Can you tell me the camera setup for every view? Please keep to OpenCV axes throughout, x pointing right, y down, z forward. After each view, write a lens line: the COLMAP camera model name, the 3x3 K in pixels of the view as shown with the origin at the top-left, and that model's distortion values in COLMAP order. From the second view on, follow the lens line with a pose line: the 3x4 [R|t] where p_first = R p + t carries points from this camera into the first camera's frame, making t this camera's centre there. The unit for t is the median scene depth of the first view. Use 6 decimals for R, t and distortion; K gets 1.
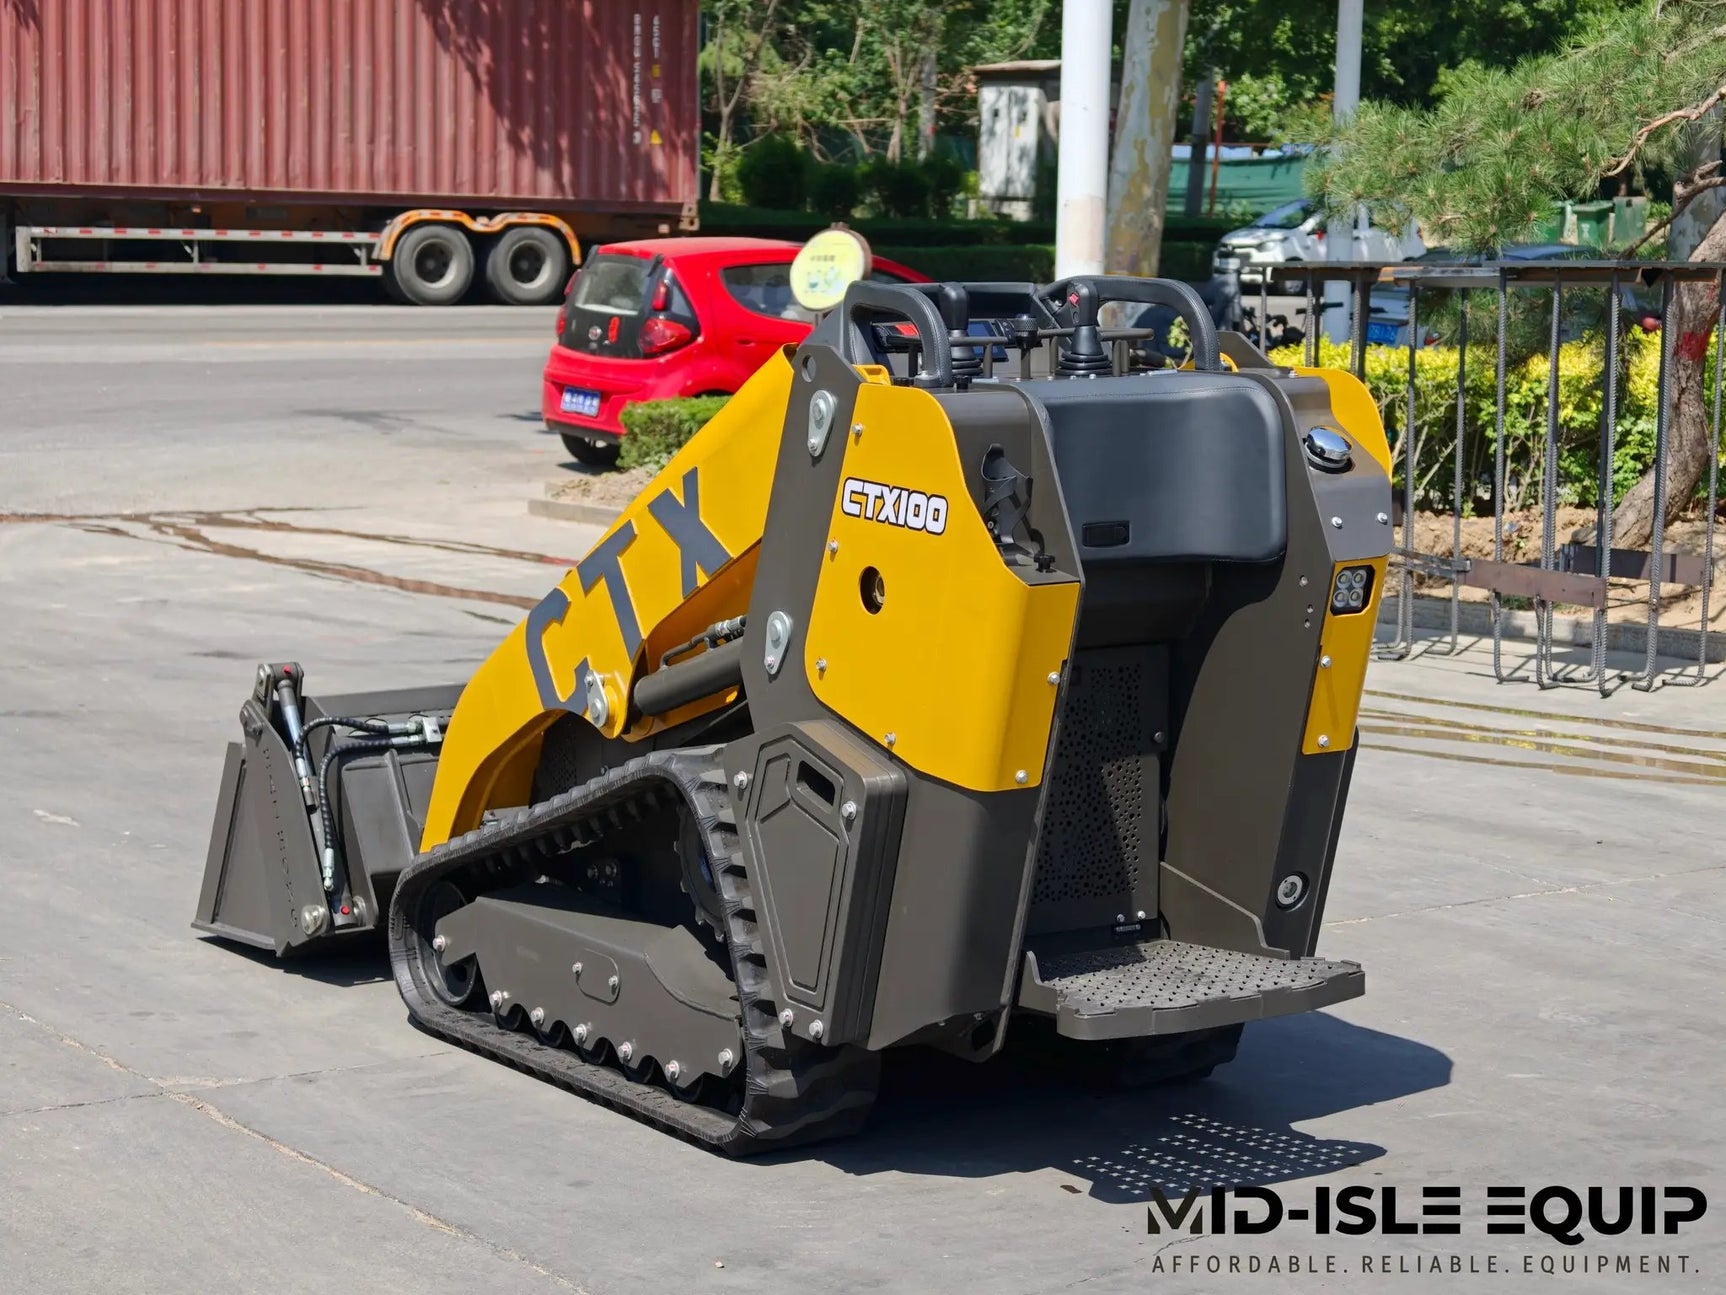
lens RADIAL K [[3511.0, 0, 863.9], [0, 3511.0, 621.7], [0, 0, 1]] dist [0.319052, -2.281609]
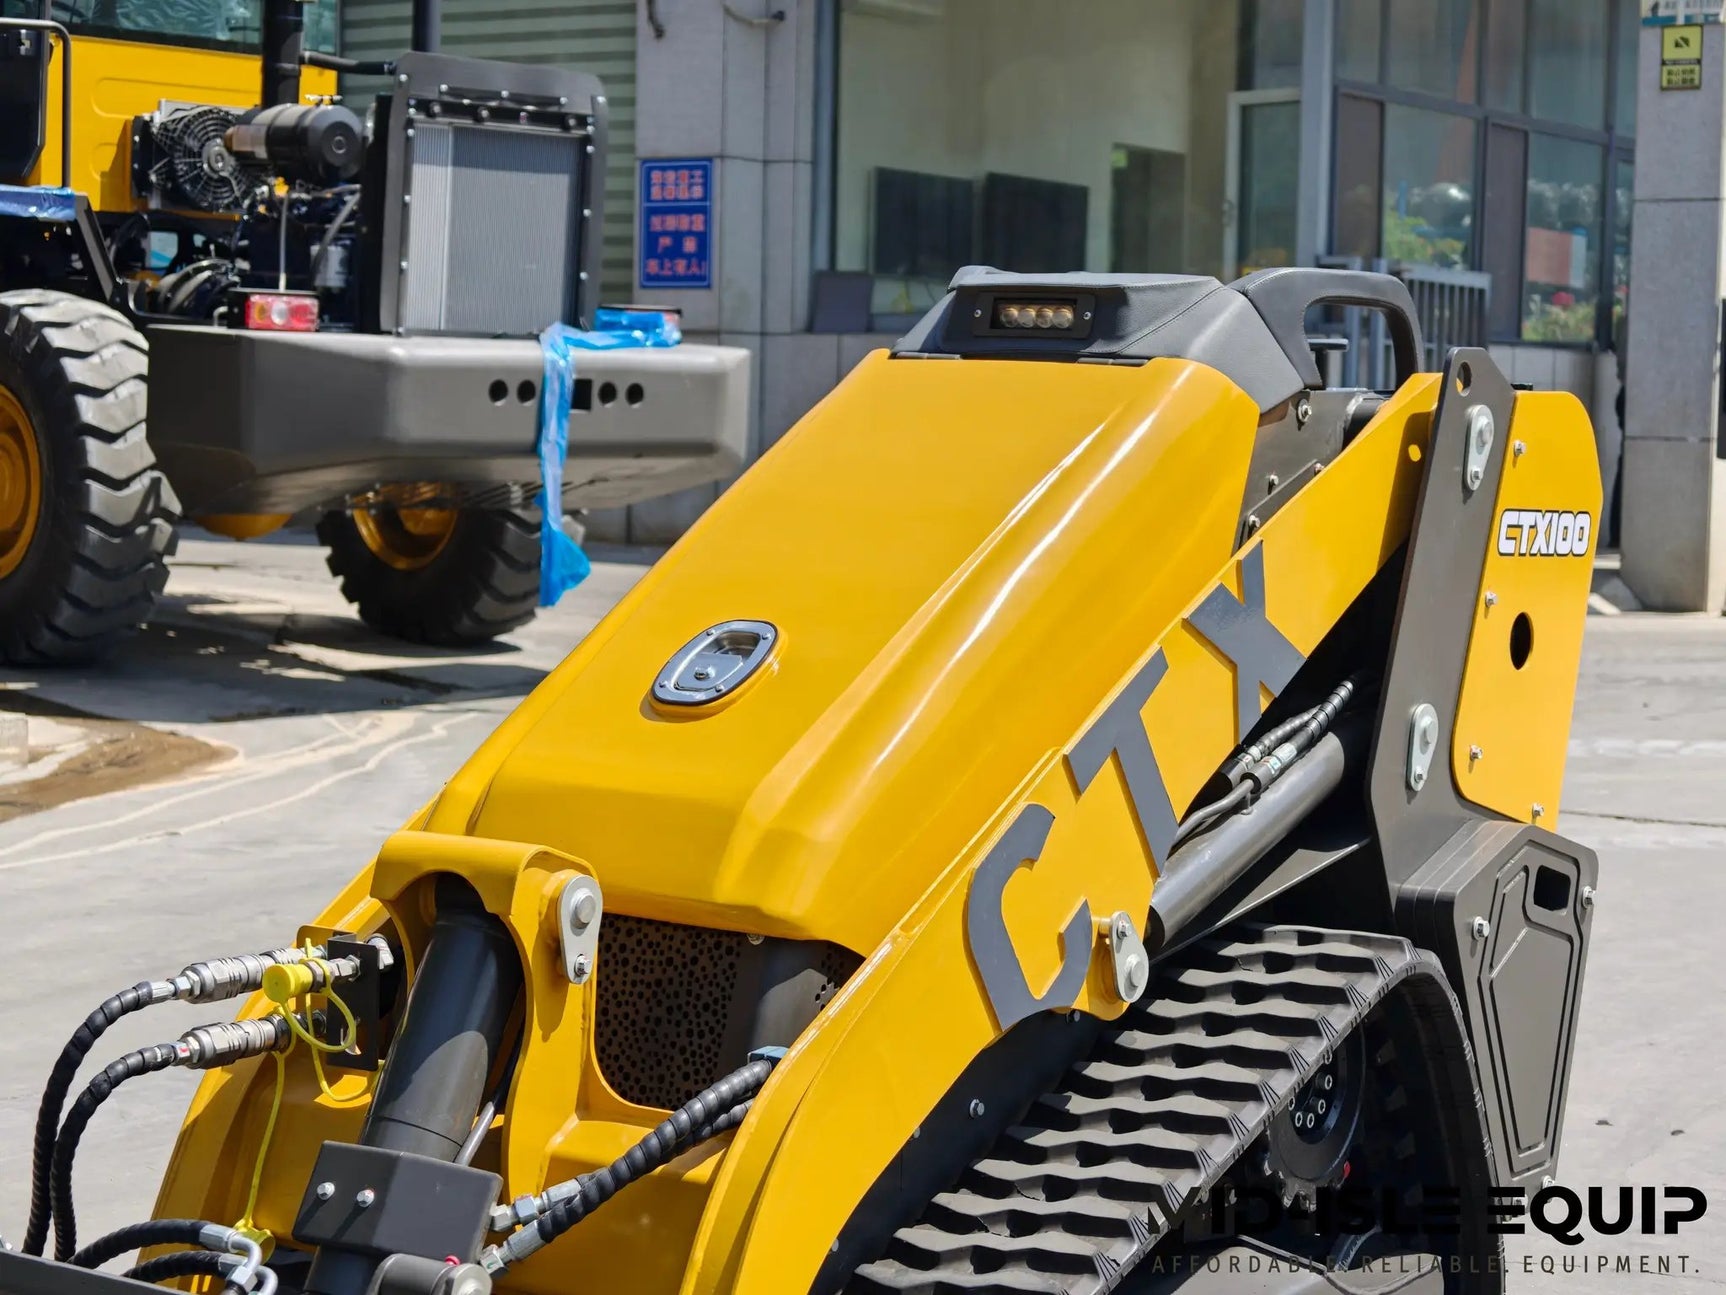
lens RADIAL K [[3511.0, 0, 863.9], [0, 3511.0, 621.7], [0, 0, 1]] dist [0.319052, -2.281609]
pose [[-0.382871, -0.077876, 0.920513, -0.642006], [0.096231, 0.987657, 0.123582, -0.119631], [-0.918776, 0.135898, -0.370652, 1.322323]]
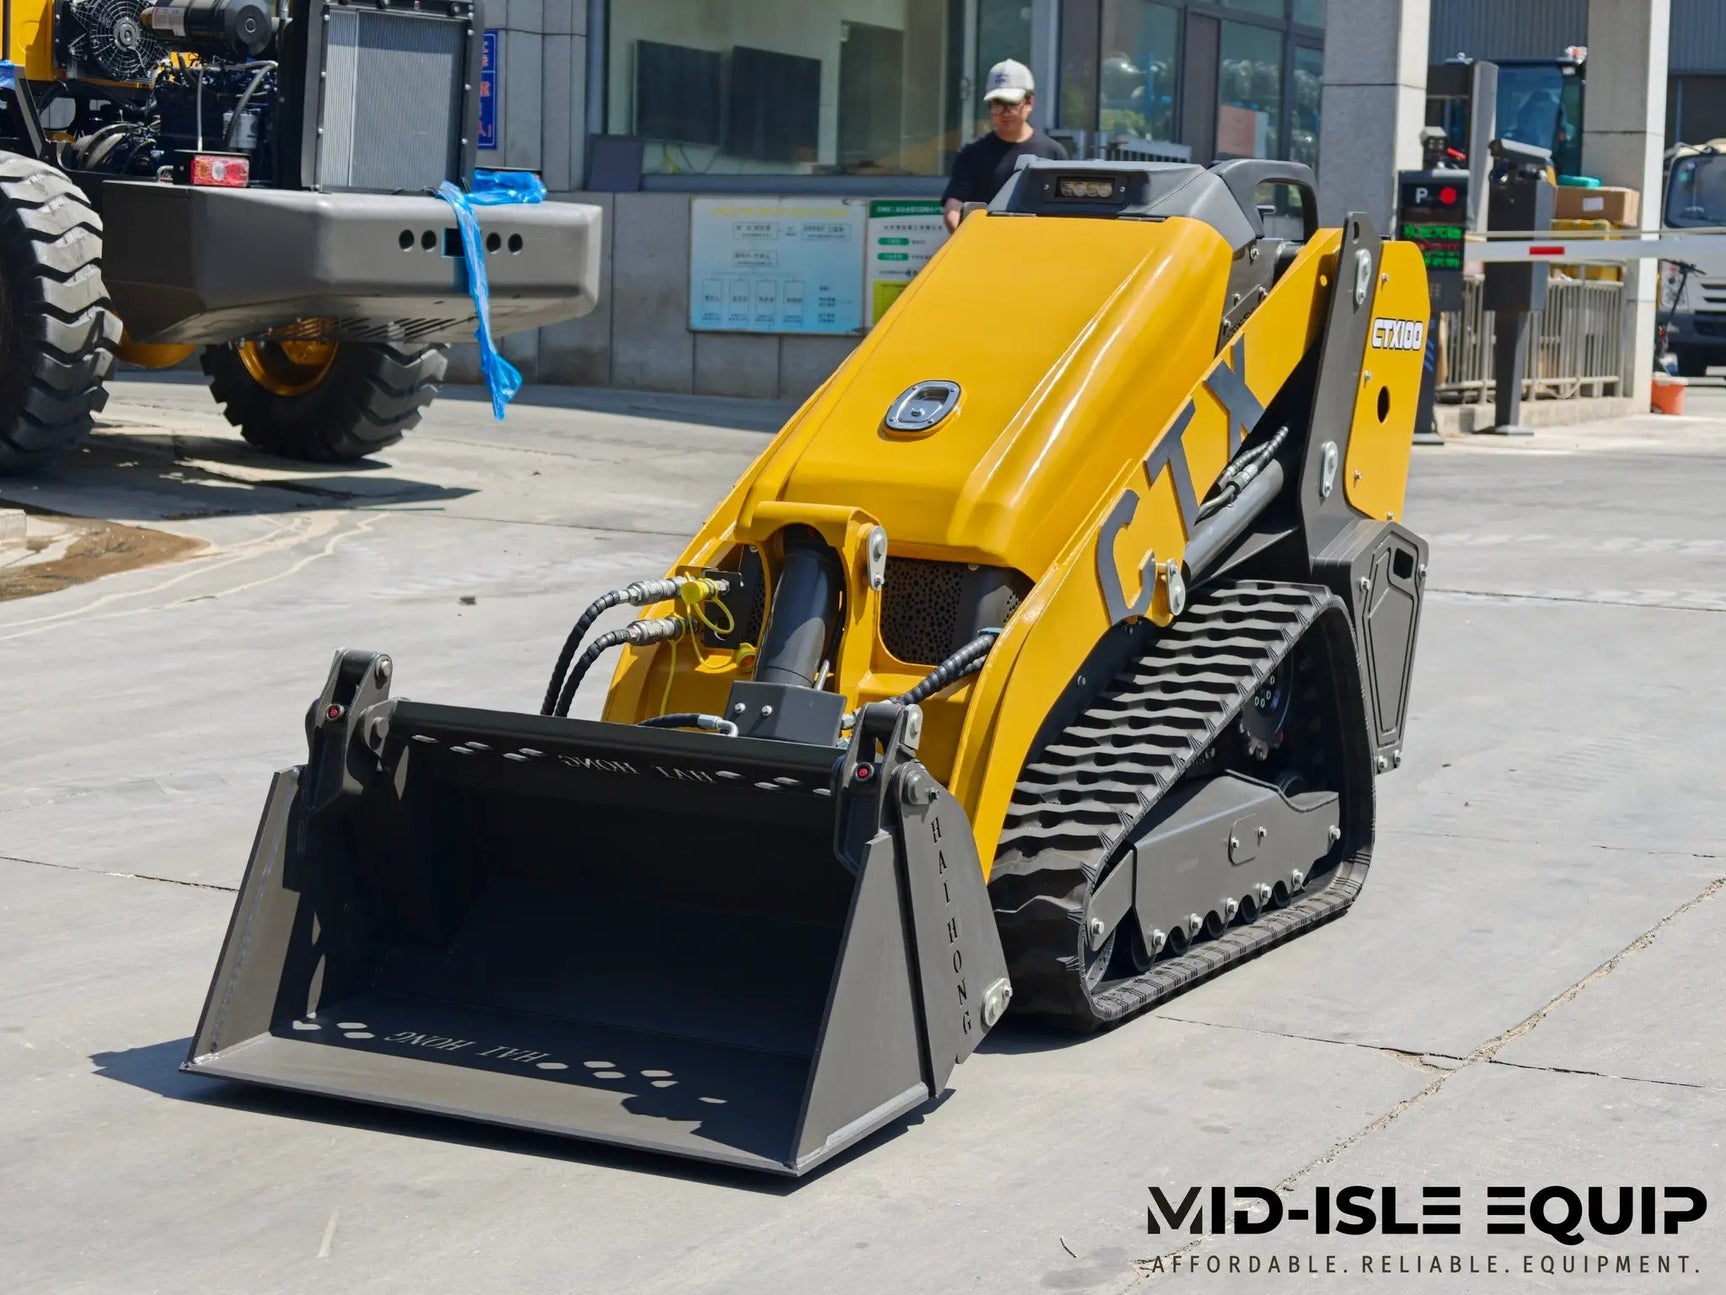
lens RADIAL K [[3511.0, 0, 863.9], [0, 3511.0, 621.7], [0, 0, 1]] dist [0.319052, -2.281609]
pose [[-0.478809, -0.112834, 0.870638, -0.937153], [0.081763, 0.981665, 0.172188, -0.152353], [-0.874103, 0.153631, -0.460804, 1.608847]]
